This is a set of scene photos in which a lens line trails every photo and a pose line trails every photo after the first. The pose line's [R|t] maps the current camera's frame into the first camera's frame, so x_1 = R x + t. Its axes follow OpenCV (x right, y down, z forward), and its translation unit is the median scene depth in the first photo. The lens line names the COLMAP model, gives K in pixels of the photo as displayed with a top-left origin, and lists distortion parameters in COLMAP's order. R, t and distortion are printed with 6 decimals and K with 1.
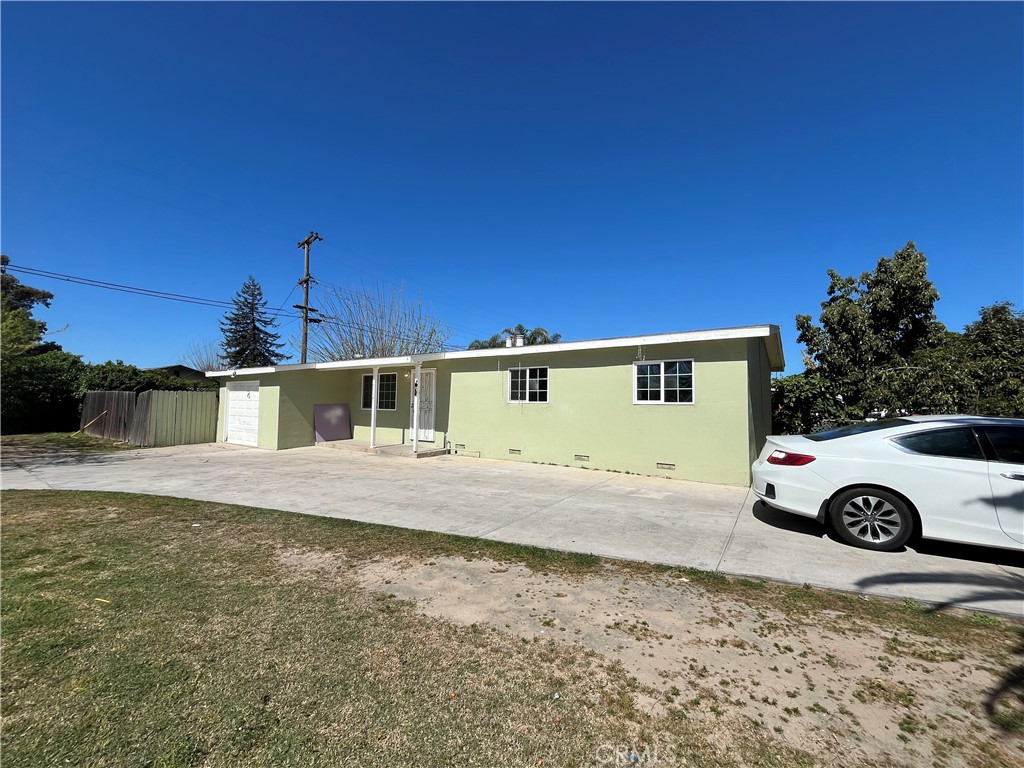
lens RADIAL K [[413.9, 0, 510.7], [0, 413.9, 383.8], [0, 0, 1]] dist [-0.003263, -0.000044]
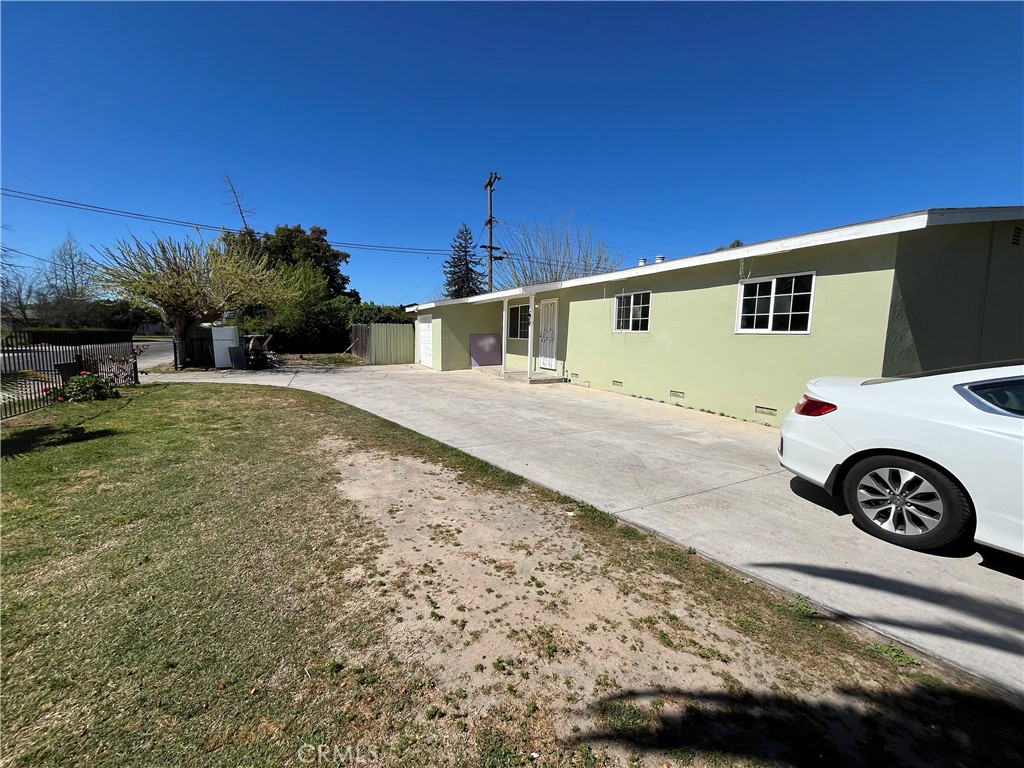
lens RADIAL K [[413.9, 0, 510.7], [0, 413.9, 383.8], [0, 0, 1]] dist [-0.003263, -0.000044]
pose [[0.865743, 0.062354, -0.496589, 0.342244], [0.020214, 0.987043, 0.159178, 0.008748], [0.500080, -0.147846, 0.853265, 0.069262]]
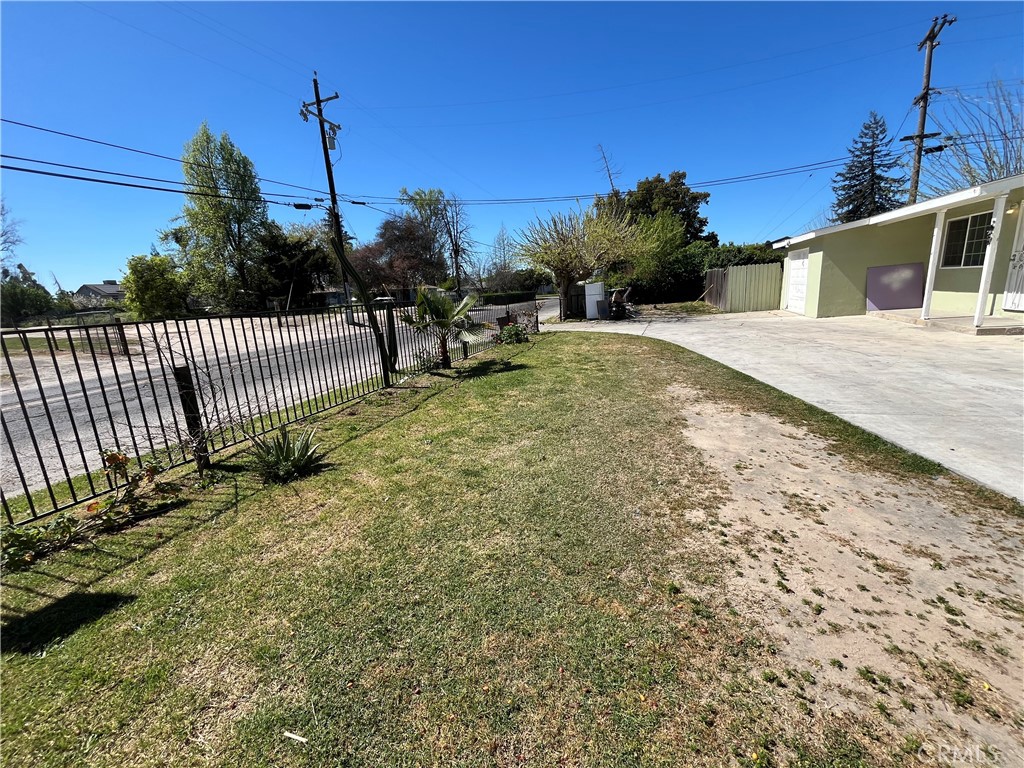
lens RADIAL K [[413.9, 0, 510.7], [0, 413.9, 383.8], [0, 0, 1]] dist [-0.003263, -0.000044]
pose [[0.248494, 0.183667, -0.951061, 0.347209], [0.121133, 0.968258, 0.218638, 0.009138], [0.961029, -0.169535, 0.218358, 0.062930]]
